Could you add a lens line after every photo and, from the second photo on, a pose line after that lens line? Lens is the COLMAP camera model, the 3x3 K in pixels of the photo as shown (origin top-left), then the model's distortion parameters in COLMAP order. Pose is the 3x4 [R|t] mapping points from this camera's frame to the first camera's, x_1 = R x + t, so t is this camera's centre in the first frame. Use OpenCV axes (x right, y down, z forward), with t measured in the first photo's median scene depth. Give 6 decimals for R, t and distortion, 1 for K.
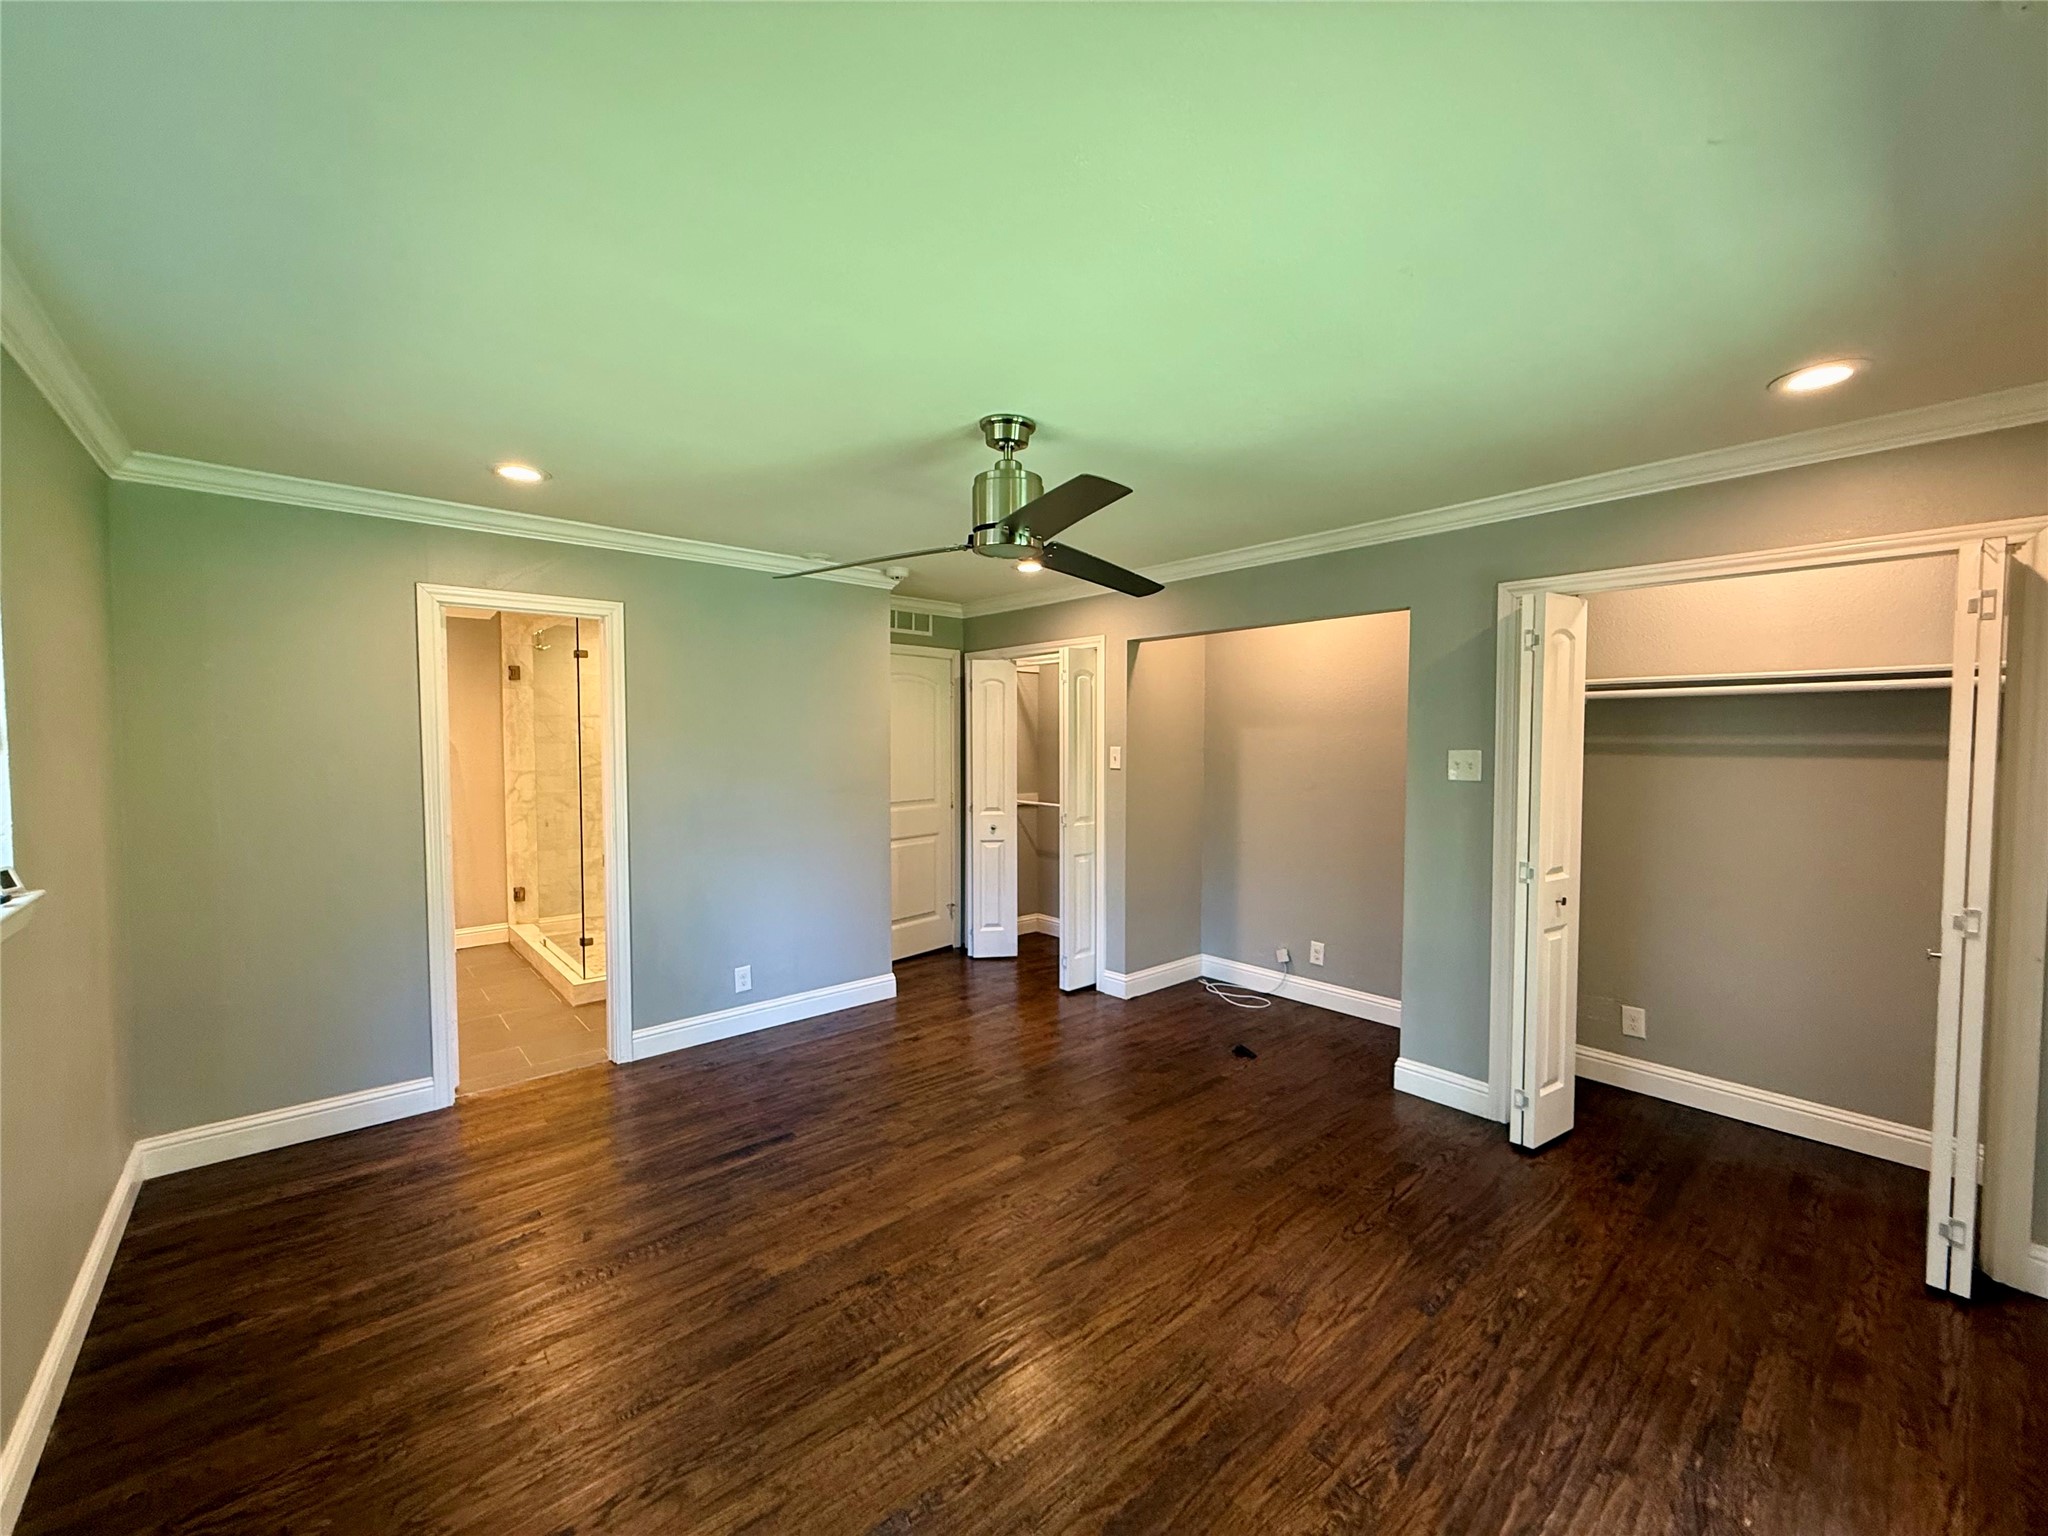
lens RADIAL K [[819.8, 0, 1012.0], [0, 819.8, 767.6], [0, 0, 1]] dist [-0.001380, 0.000091]
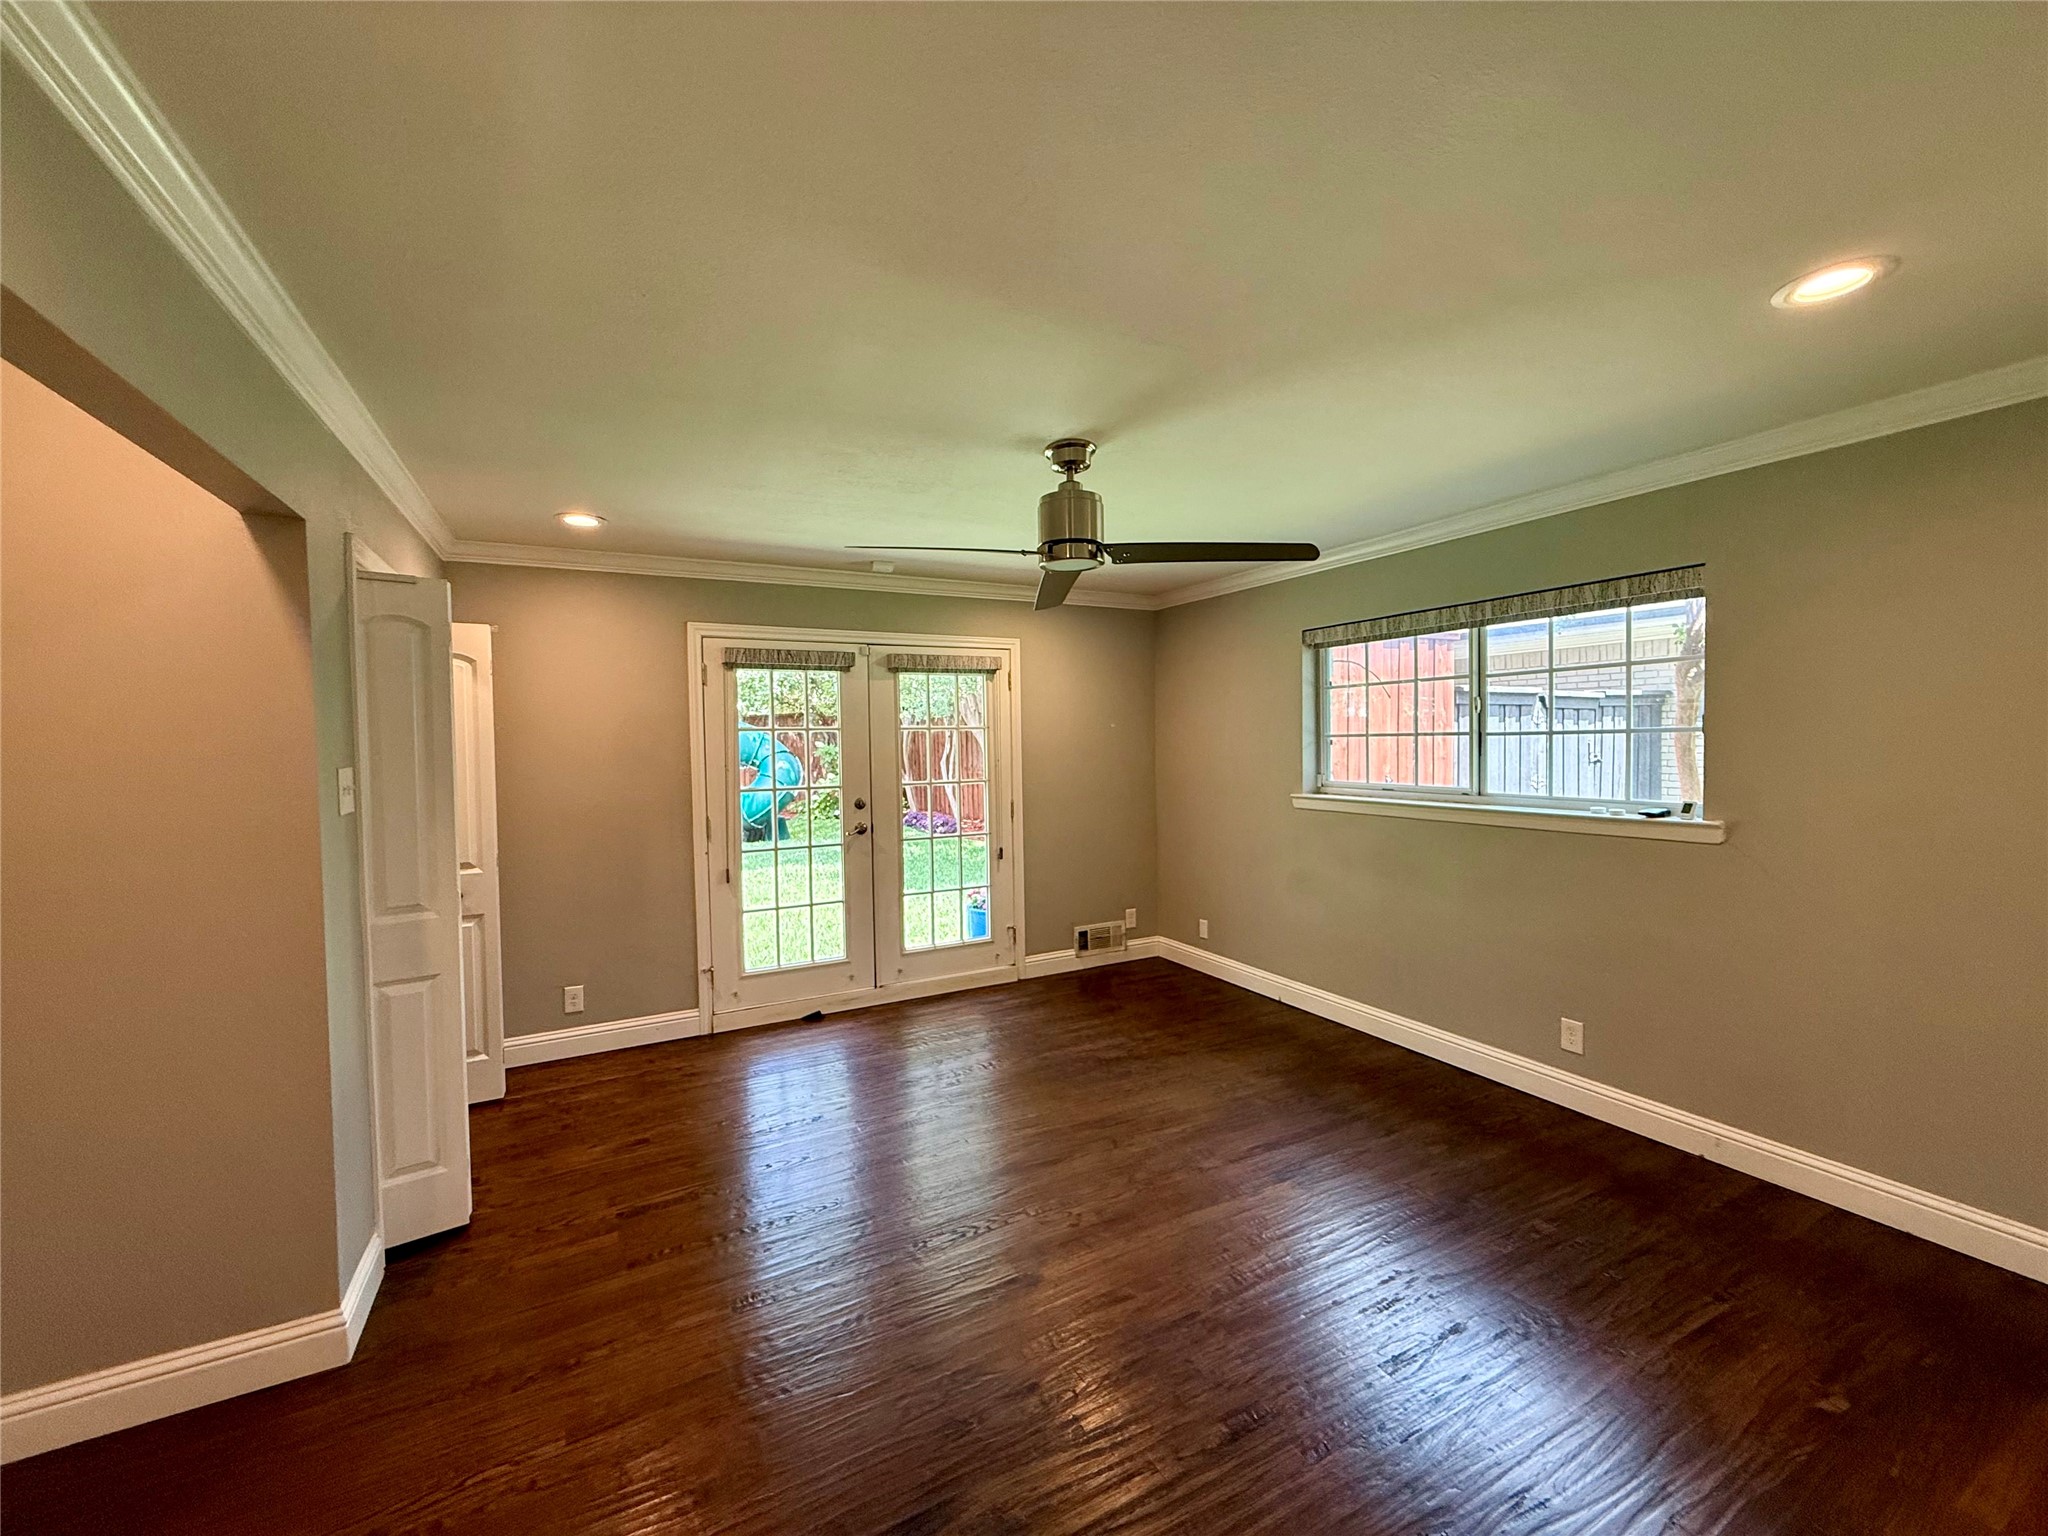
lens RADIAL K [[819.8, 0, 1017.6], [0, 819.8, 770.3], [0, 0, 1]] dist [-0.001380, 0.000091]
pose [[-0.974553, 0.005634, 0.224087, -0.114111], [0.023367, 0.996791, 0.076562, -0.052355], [-0.222937, 0.079850, -0.971557, 1.378155]]
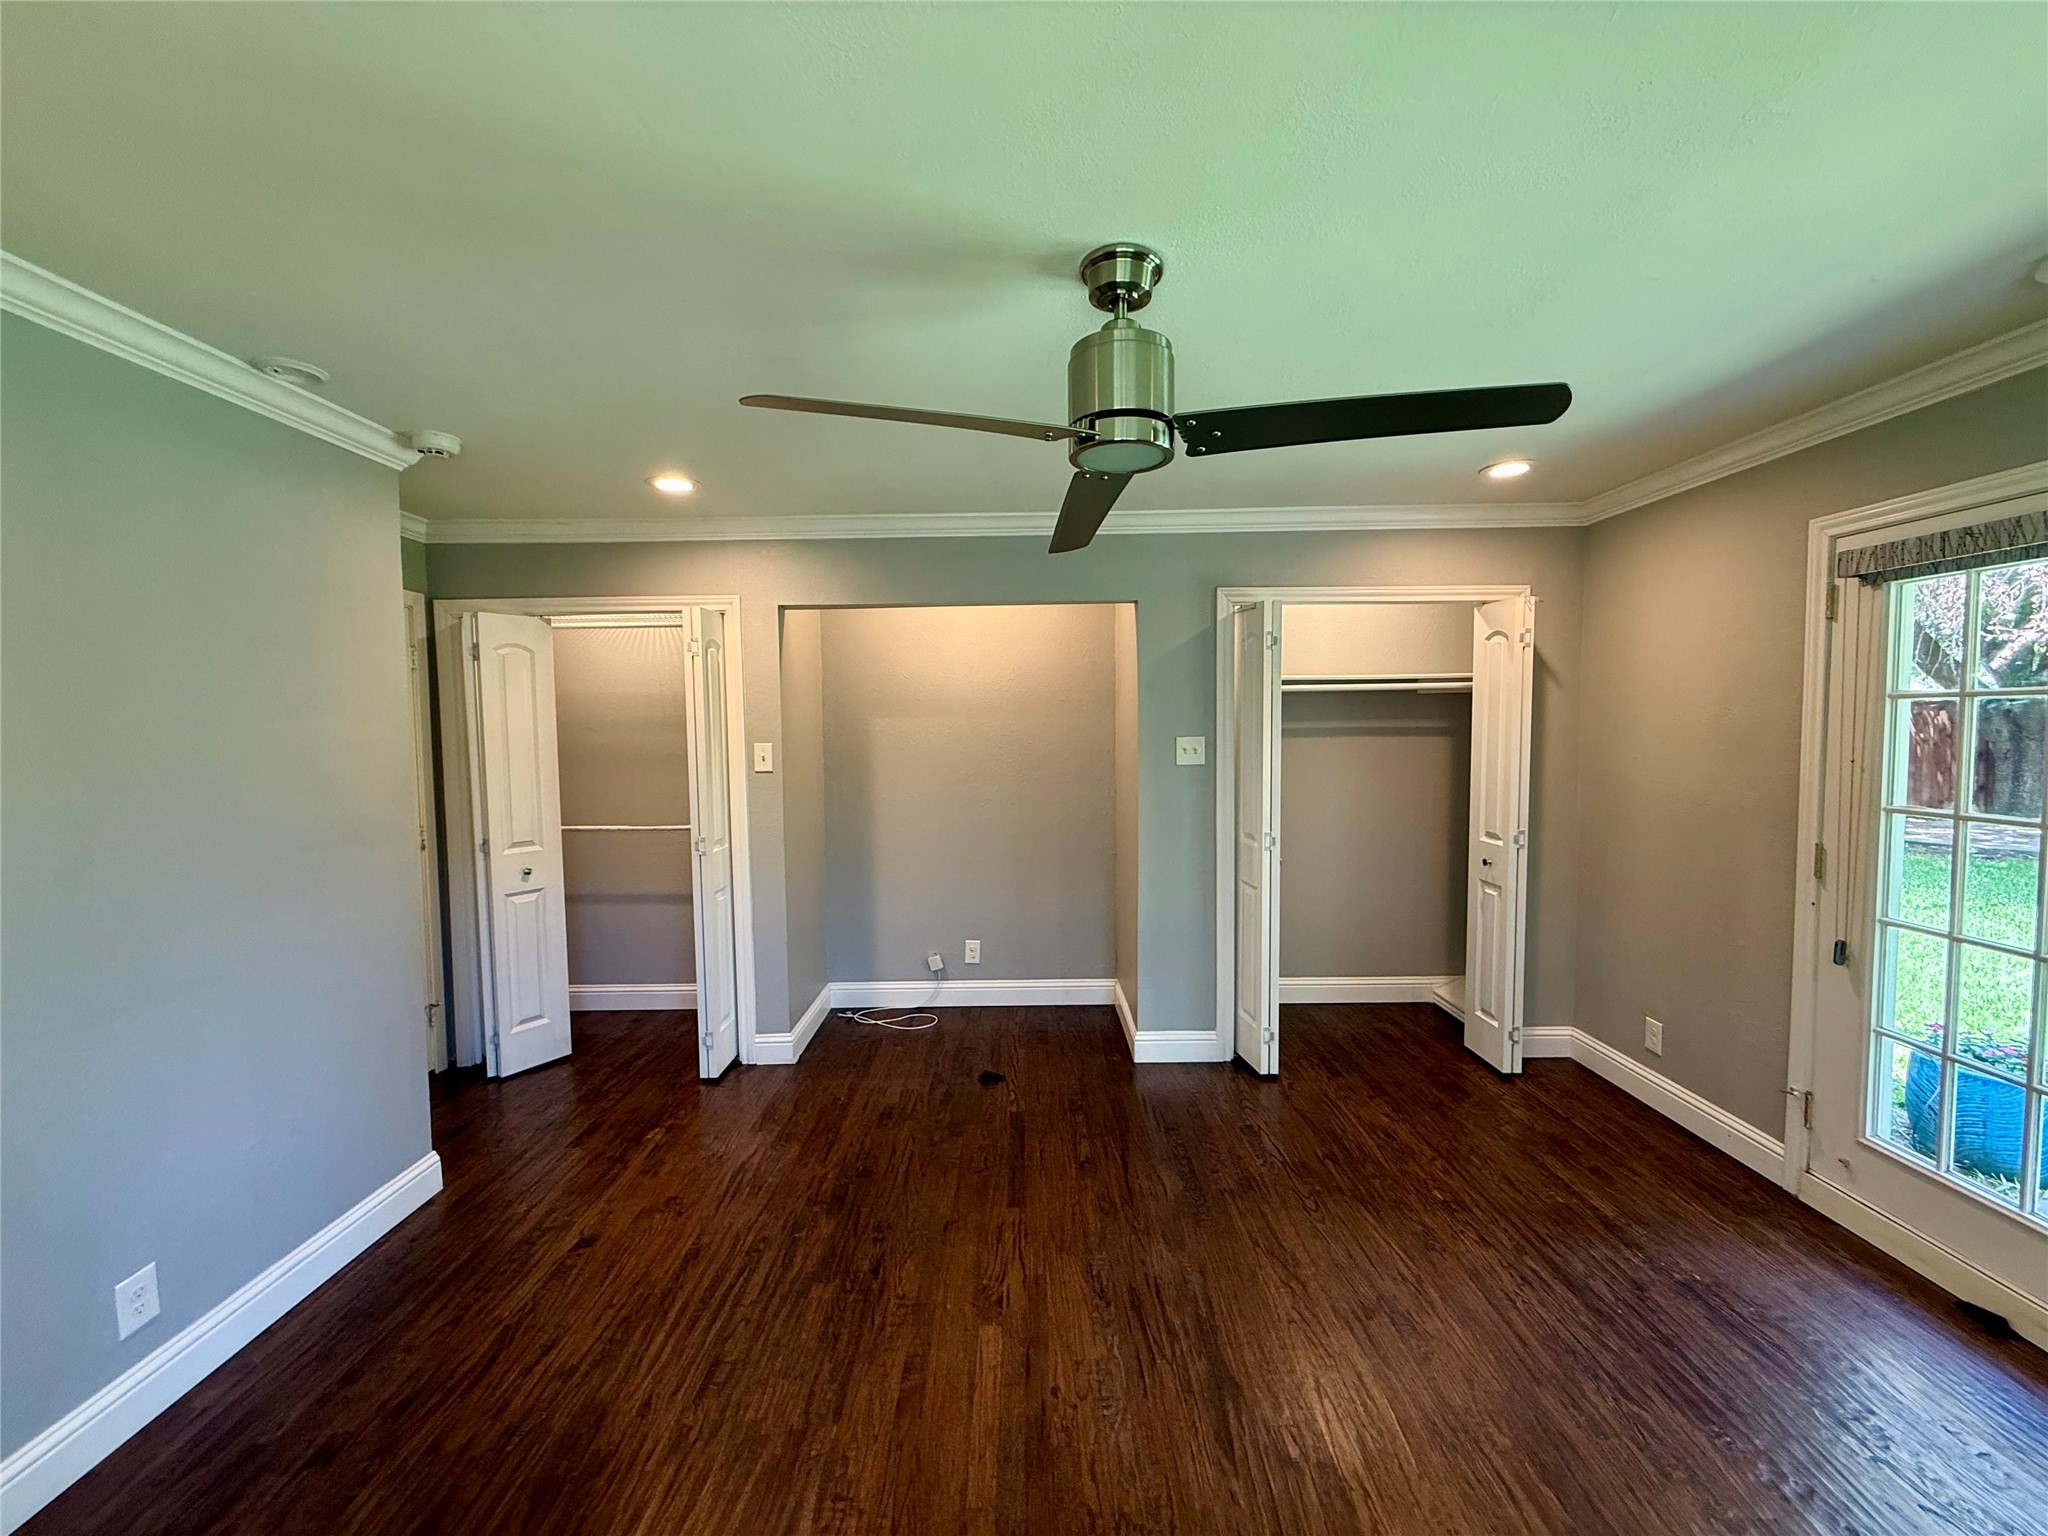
lens RADIAL K [[819.8, 0, 1024.6], [0, 819.8, 766.5], [0, 0, 1]] dist [-0.001380, 0.000091]
pose [[0.652301, -0.049268, 0.756357, -0.383094], [0.040609, 0.998724, 0.030033, -0.021328], [-0.756871, 0.011124, 0.653470, 0.407914]]
